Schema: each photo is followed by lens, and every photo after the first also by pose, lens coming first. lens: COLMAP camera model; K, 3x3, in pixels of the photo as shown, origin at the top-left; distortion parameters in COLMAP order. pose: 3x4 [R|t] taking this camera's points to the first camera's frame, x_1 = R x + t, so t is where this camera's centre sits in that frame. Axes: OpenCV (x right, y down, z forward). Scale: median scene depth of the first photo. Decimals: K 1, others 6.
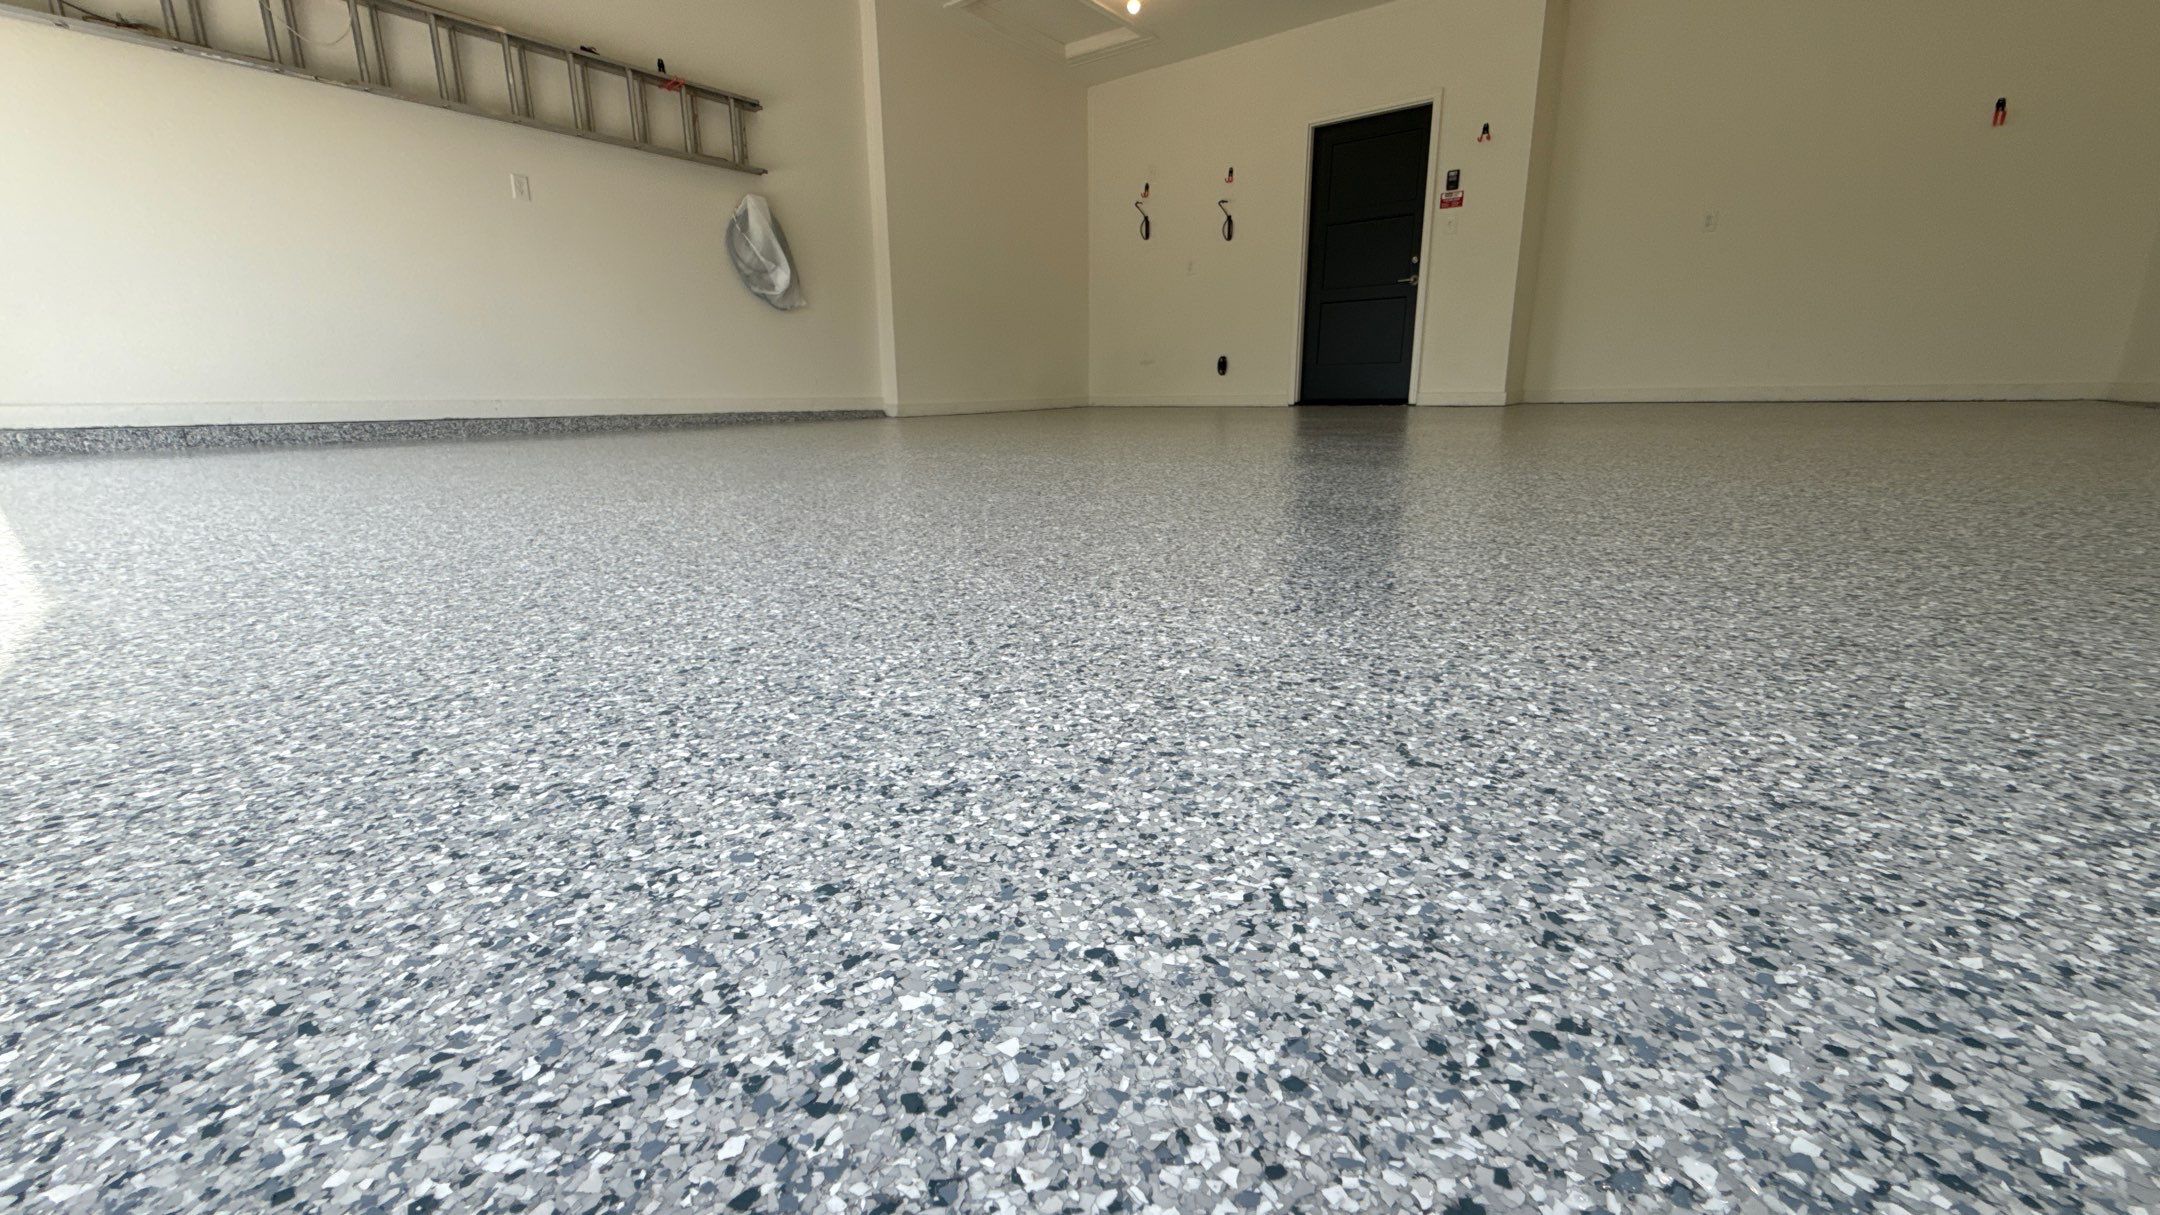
lens RADIAL K [[860.5, 0, 1077.5], [0, 860.5, 609.3], [0, 0, 1]] dist [0.001739, -0.000396]
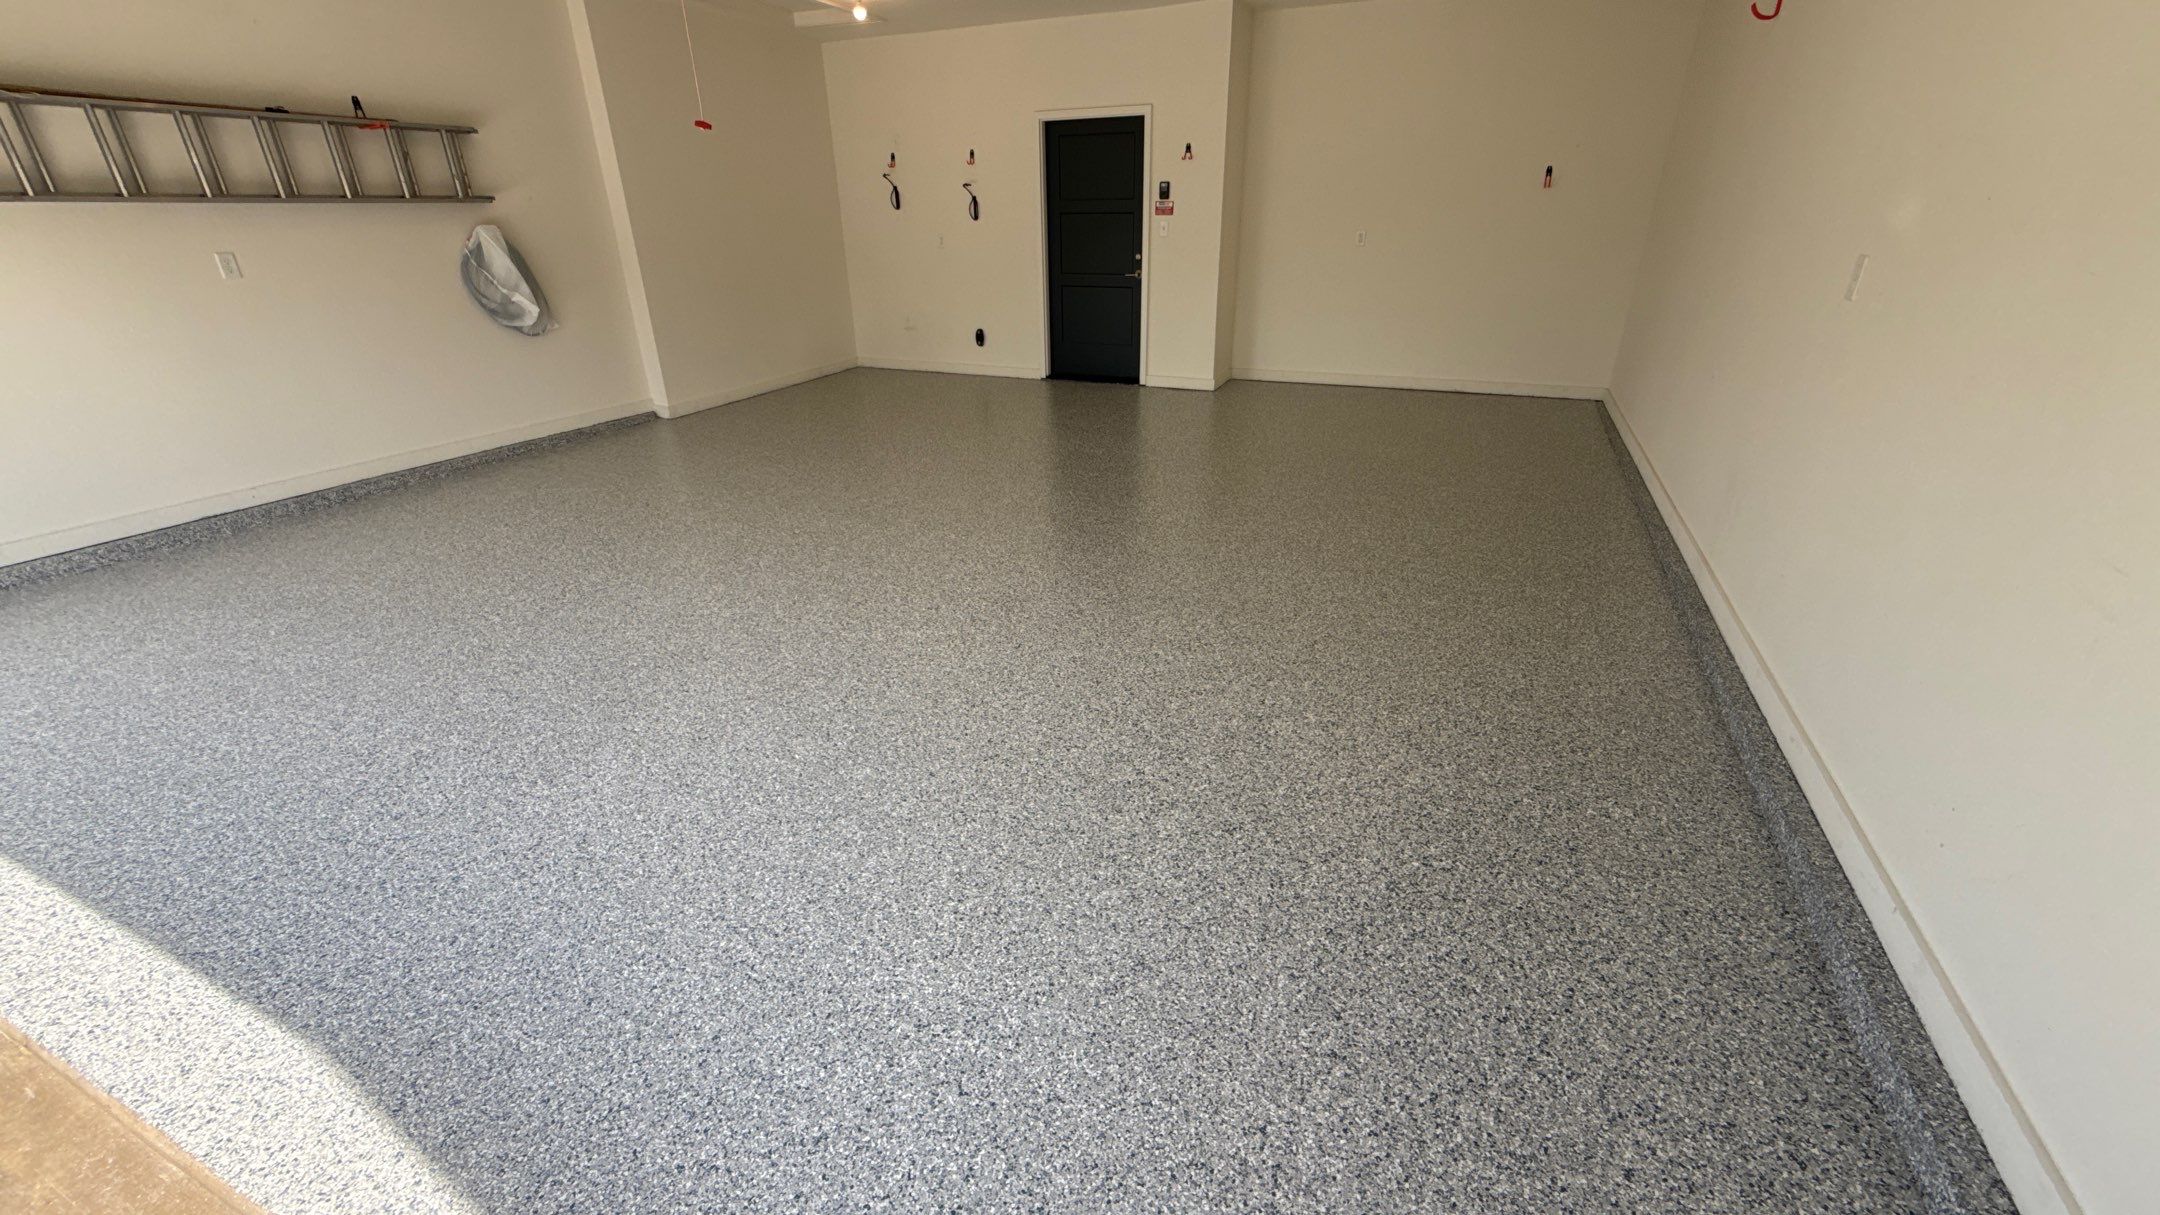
lens RADIAL K [[860.5, 0, 1077.5], [0, 860.5, 609.3], [0, 0, 1]] dist [0.001739, -0.000396]
pose [[0.971297, -0.101840, 0.214968, 0.261142], [0.060388, 0.979679, 0.191267, -2.015283], [-0.230078, -0.172796, 0.957709, -1.769051]]
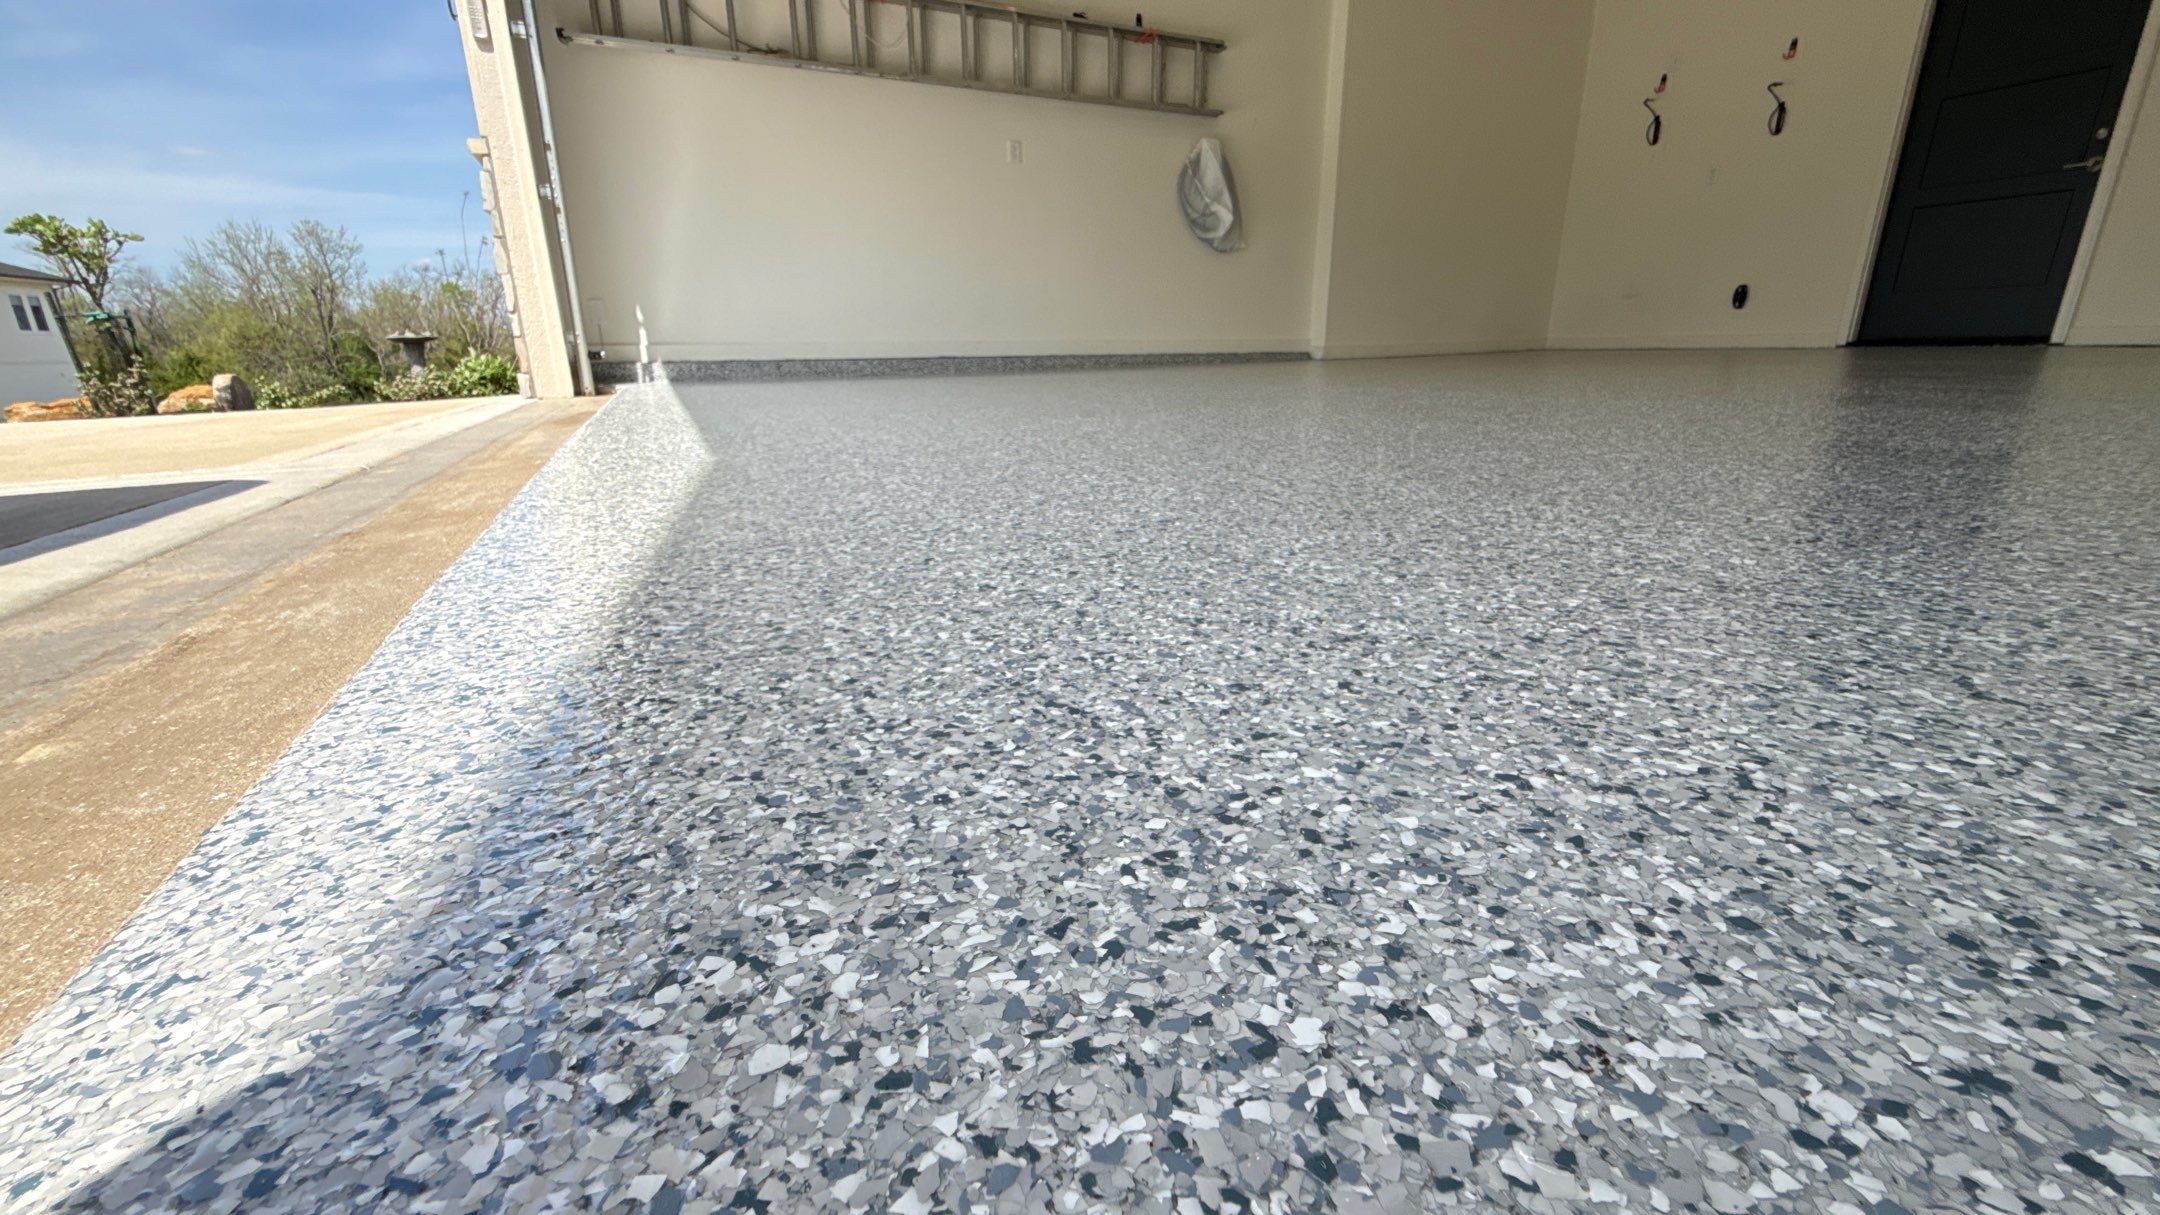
lens RADIAL K [[860.5, 0, 1077.5], [0, 860.5, 609.3], [0, 0, 1]] dist [0.001739, -0.000396]
pose [[0.893286, 0.128770, -0.430648, -0.010818], [-0.104673, 0.991340, 0.079305, 0.107709], [0.437130, -0.025765, 0.899029, -0.045783]]
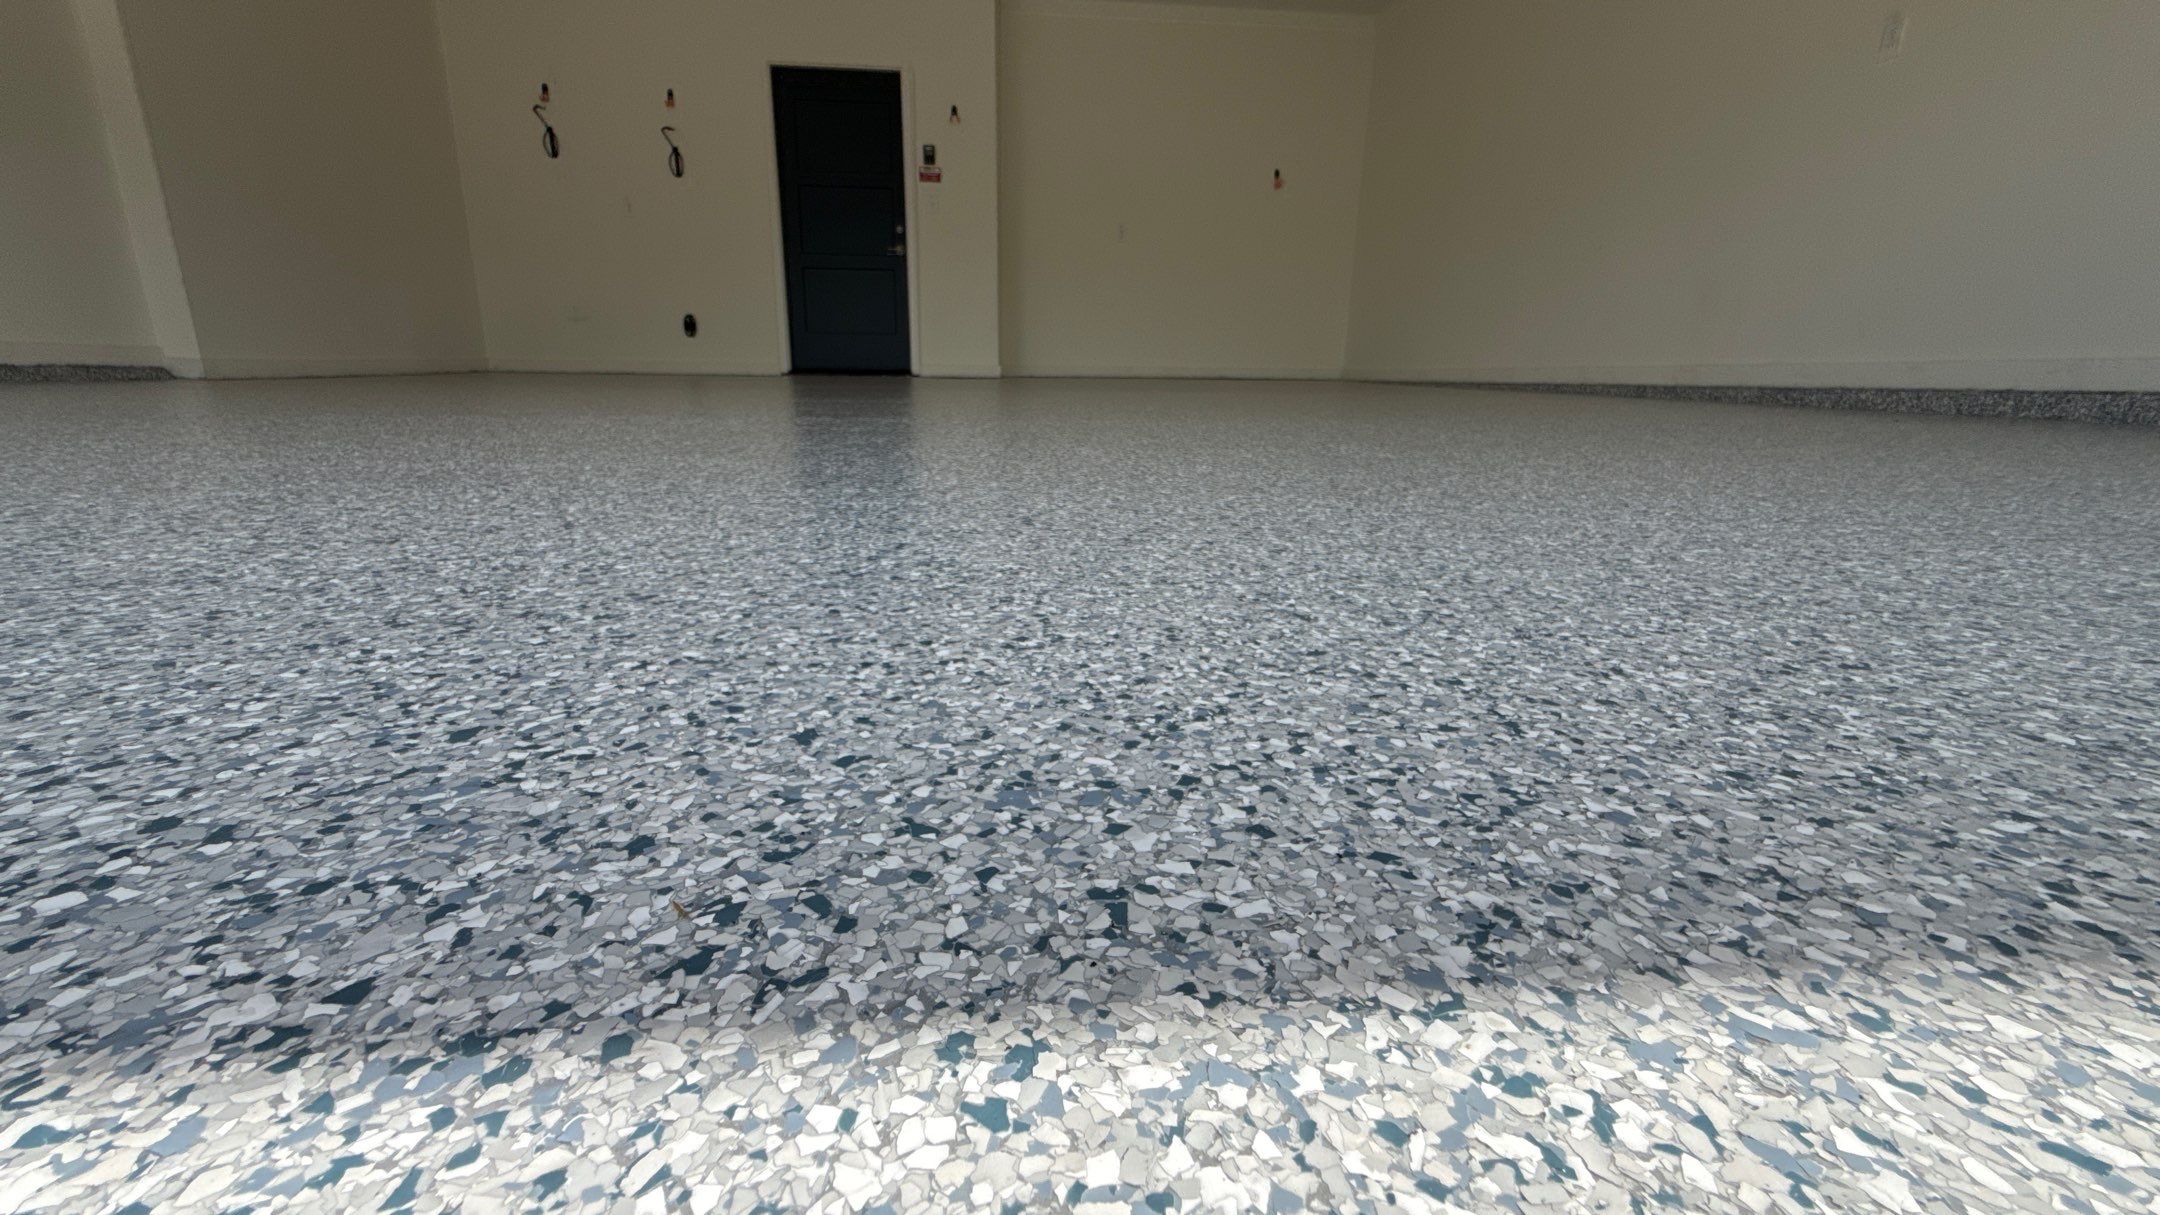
lens RADIAL K [[864.0, 0, 1080.6], [0, 864.0, 609.6], [0, 0, 1]] dist [-0.000206, 0.000056]
pose [[0.723484, -0.162271, 0.670998, -2.369064], [0.146664, 0.985922, 0.080294, -0.222508], [-0.674582, 0.040320, 0.737098, 1.569238]]
